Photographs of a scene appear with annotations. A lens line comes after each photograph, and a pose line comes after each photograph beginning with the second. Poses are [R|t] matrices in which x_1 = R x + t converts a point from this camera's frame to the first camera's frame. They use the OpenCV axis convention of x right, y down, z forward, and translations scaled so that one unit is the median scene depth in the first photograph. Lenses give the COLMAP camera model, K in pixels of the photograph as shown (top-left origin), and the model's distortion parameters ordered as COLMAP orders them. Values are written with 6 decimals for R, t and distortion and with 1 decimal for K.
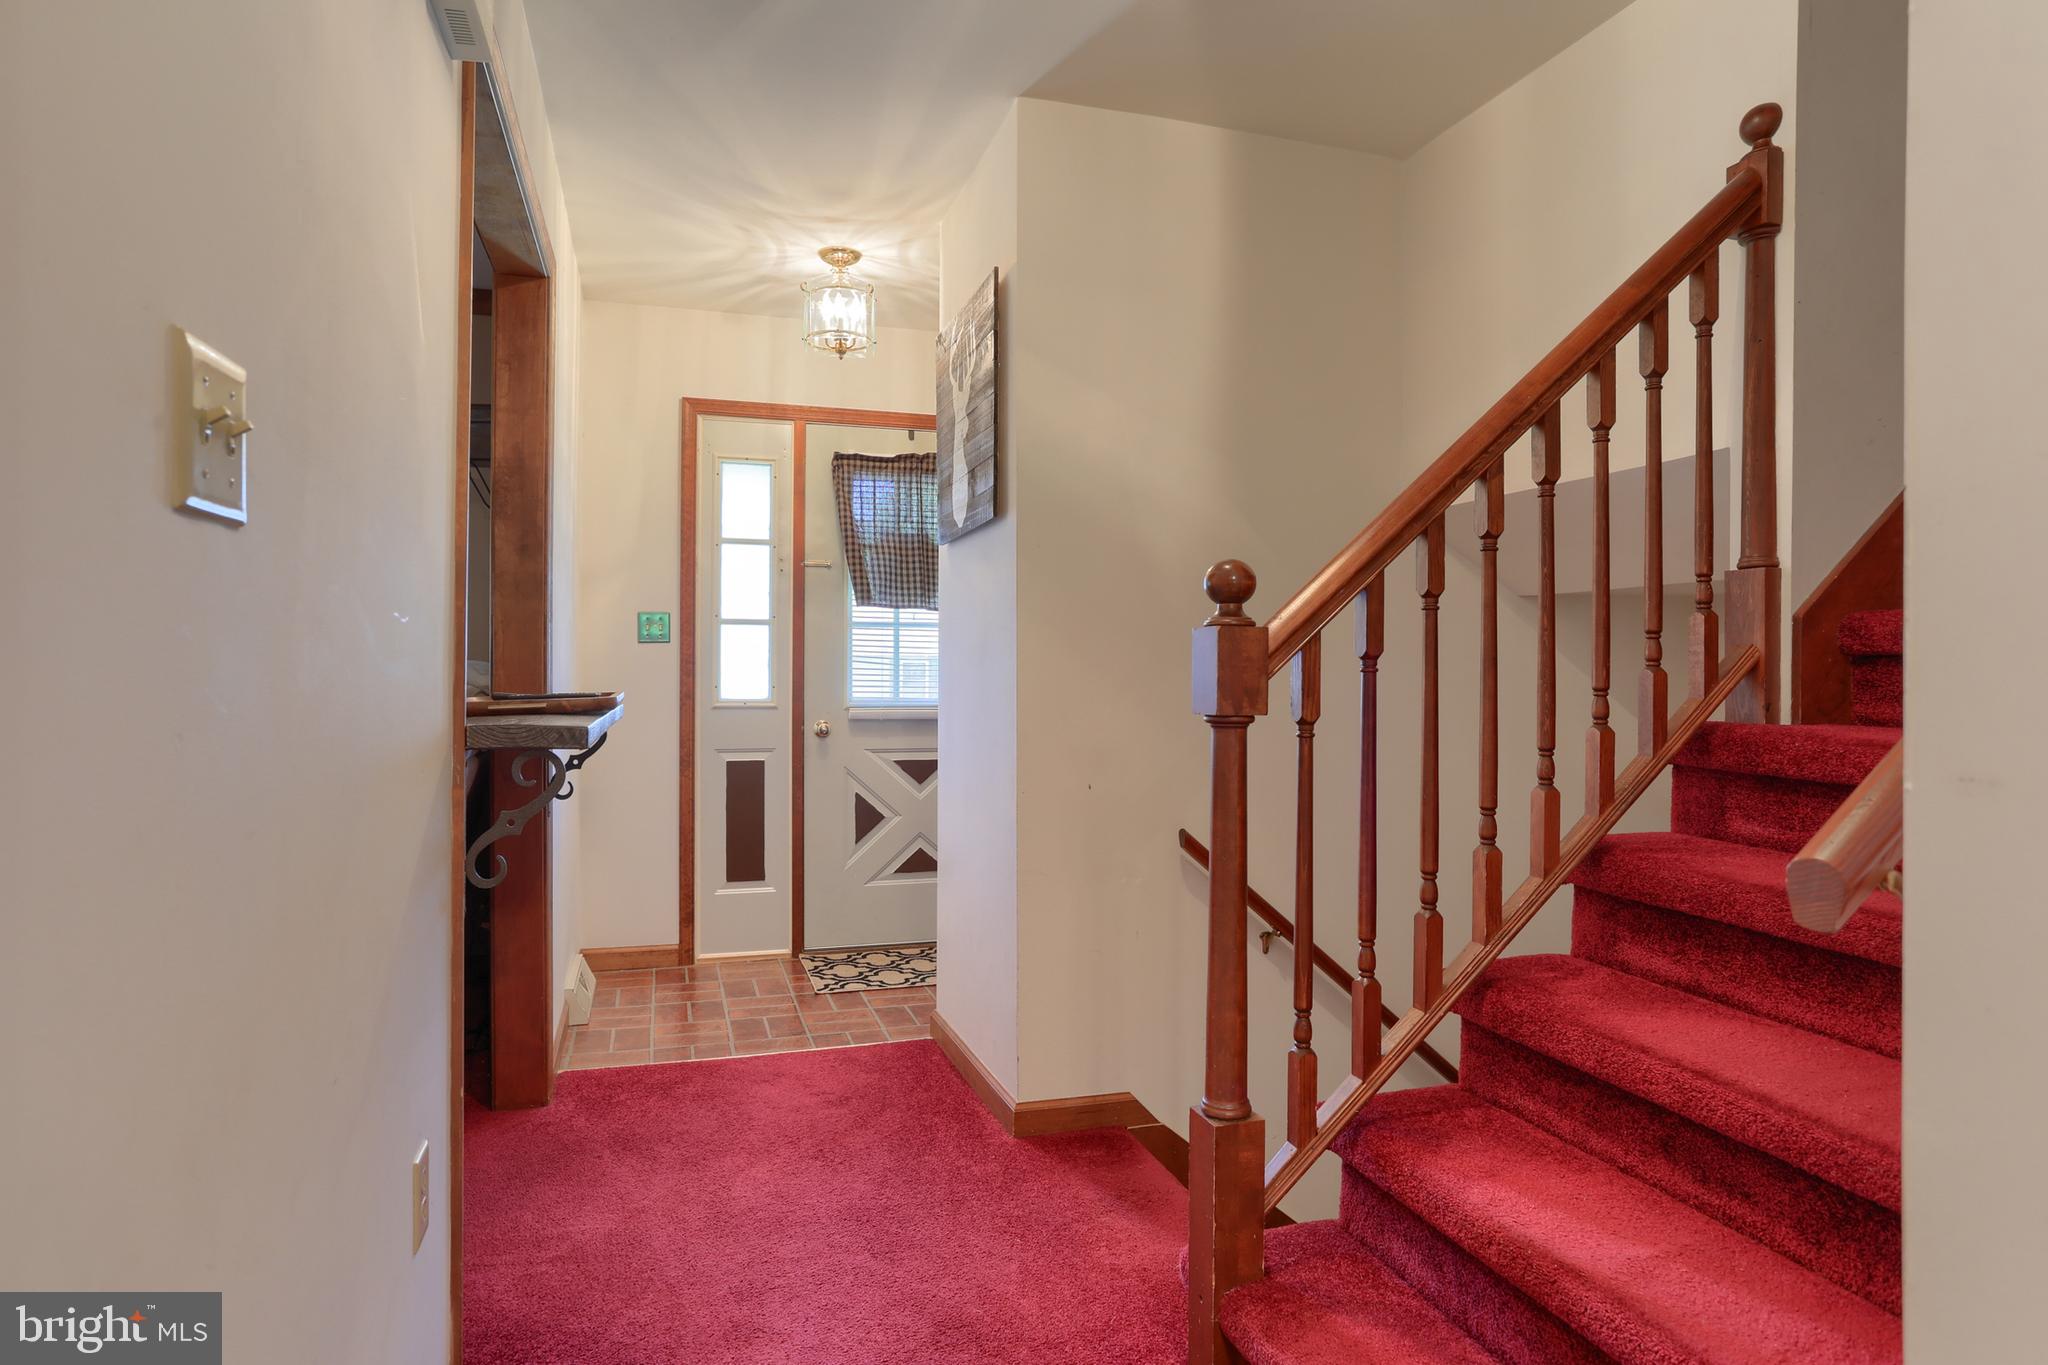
lens RADIAL K [[1152.5, 0, 1033.7], [0, 1152.5, 675.2], [0, 0, 1]] dist [-0.024951, 0.003757]
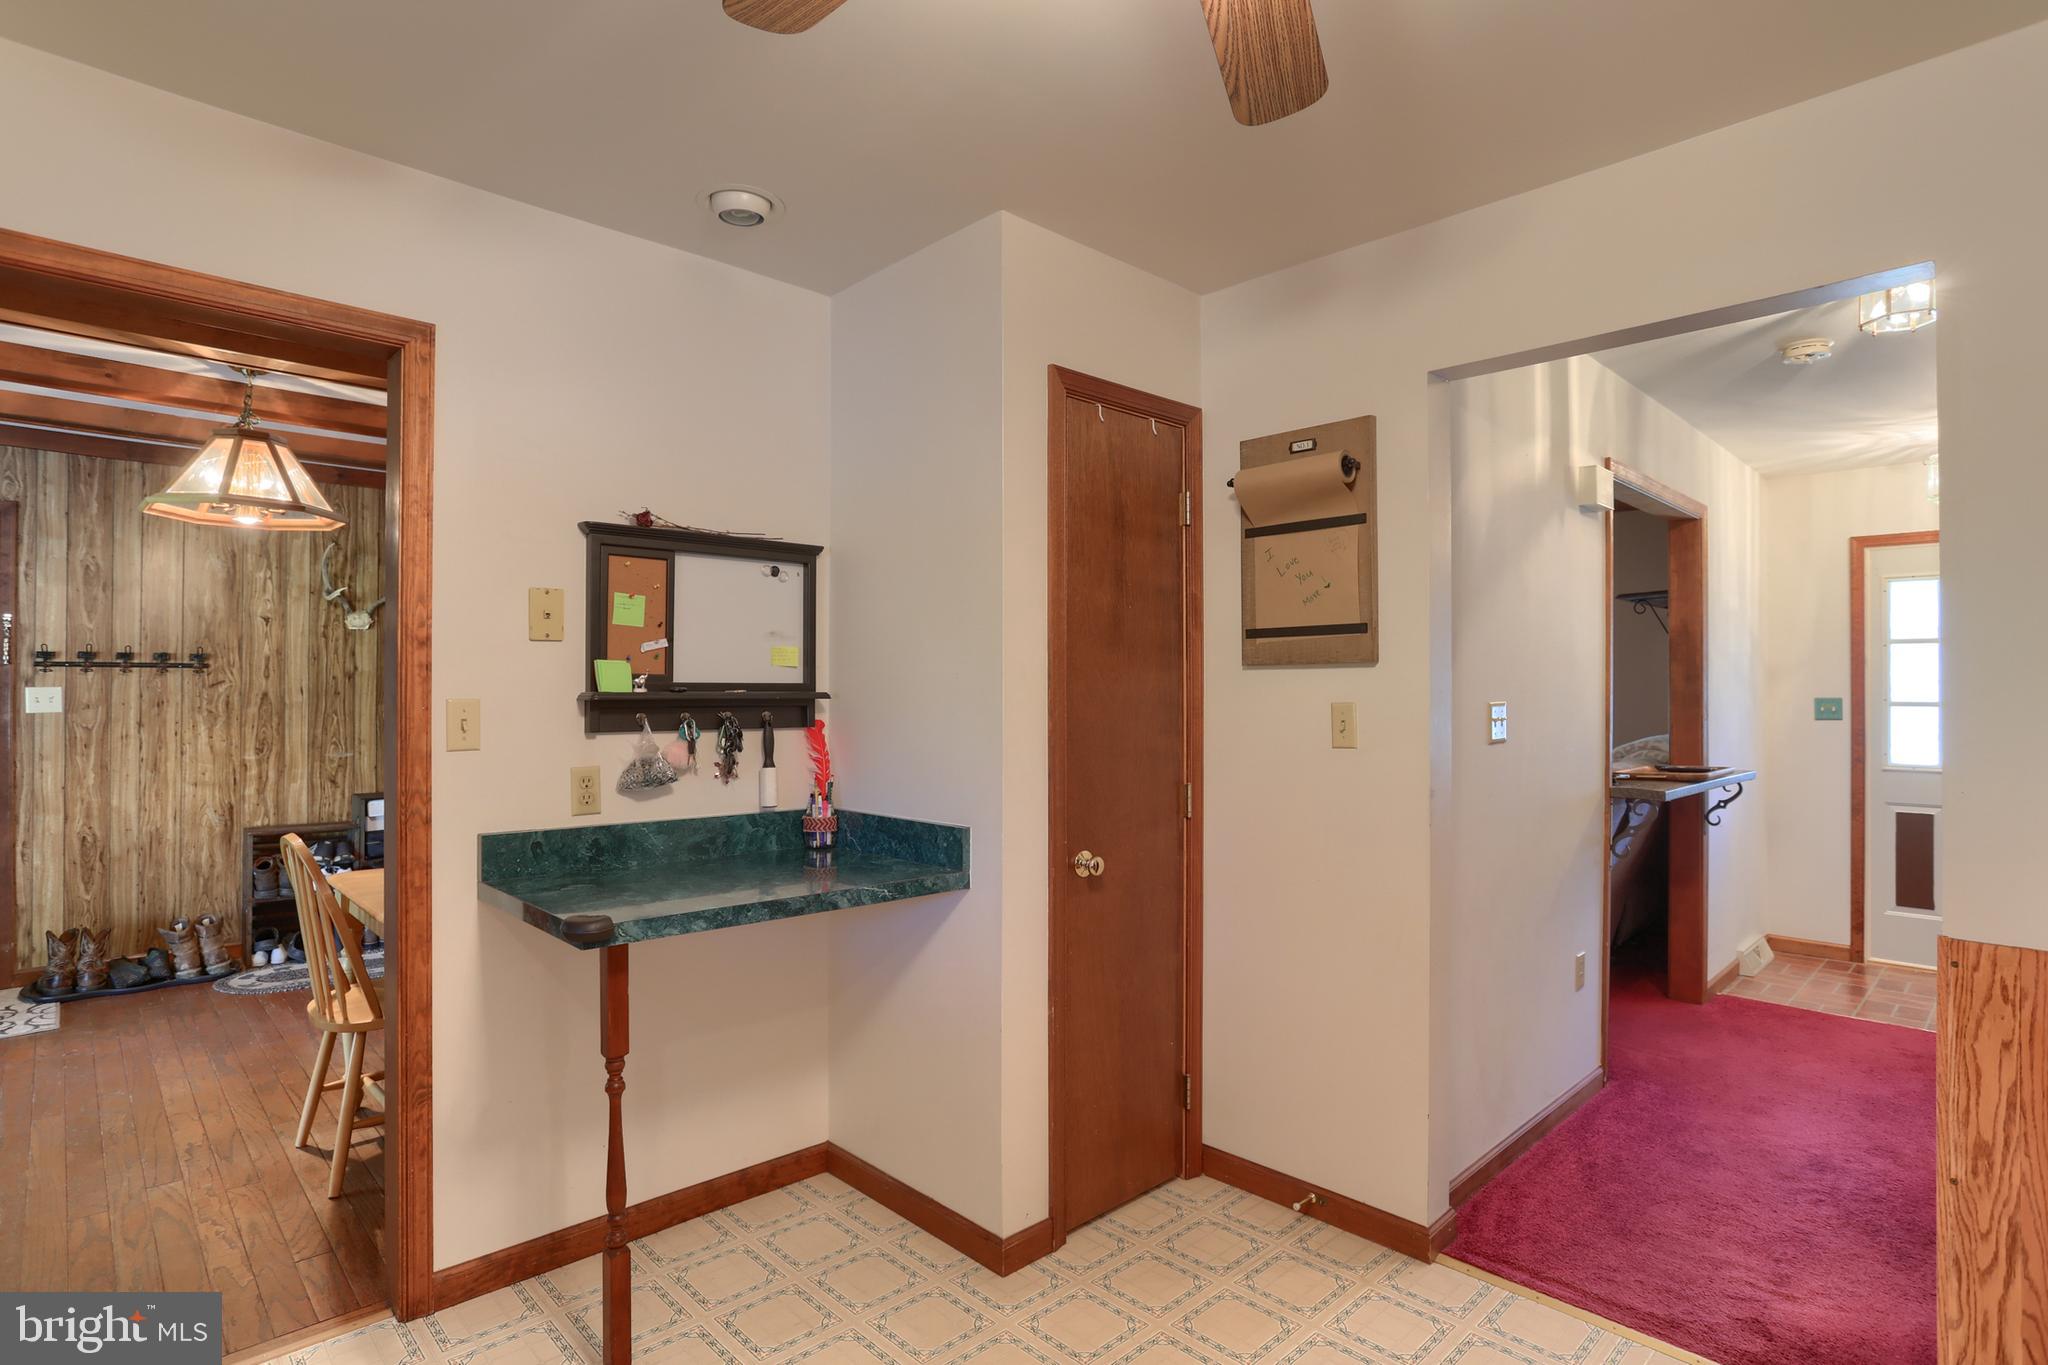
lens RADIAL K [[1027.2, 0, 1018.7], [0, 1027.2, 679.6], [0, 0, 1]] dist [-0.020485, 0.003968]
pose [[0.434228, -0.014426, -0.900687, 0.338251], [-0.002109, 0.999853, -0.017031, -0.053661], [0.900800, 0.009295, 0.434134, -0.388355]]
